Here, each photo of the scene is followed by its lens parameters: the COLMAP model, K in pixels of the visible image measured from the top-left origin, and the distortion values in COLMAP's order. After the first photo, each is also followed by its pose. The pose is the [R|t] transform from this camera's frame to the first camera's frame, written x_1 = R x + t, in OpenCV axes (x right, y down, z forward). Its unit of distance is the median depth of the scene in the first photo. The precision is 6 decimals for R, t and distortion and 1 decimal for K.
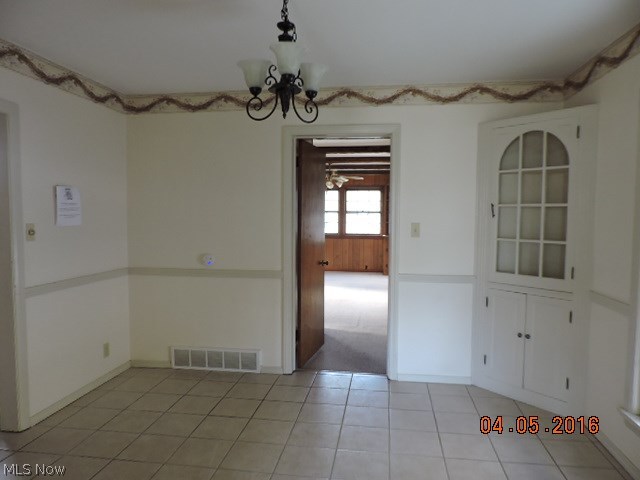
lens RADIAL K [[447.8, 0, 319.9], [0, 447.8, 241.1], [0, 0, 1]] dist [0.000470, 0.000005]
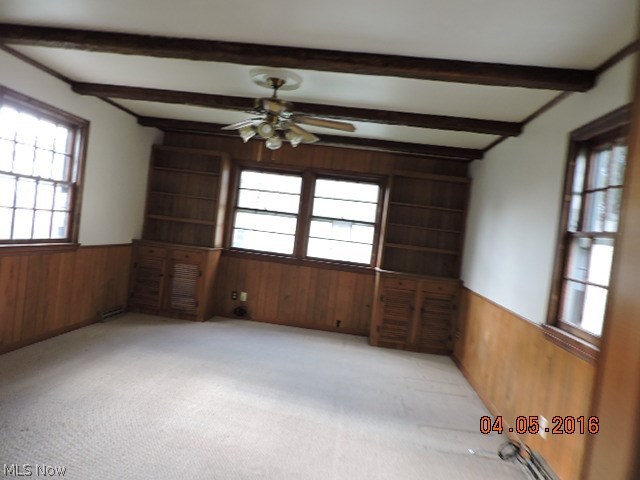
lens RADIAL K [[447.8, 0, 320.5], [0, 447.8, 239.4], [0, 0, 1]] dist [0.000470, 0.000005]
pose [[0.992276, 0.105457, 0.065322, 0.037170], [-0.103830, 0.994206, -0.027820, -0.024523], [-0.067877, 0.020823, 0.997476, 0.463381]]
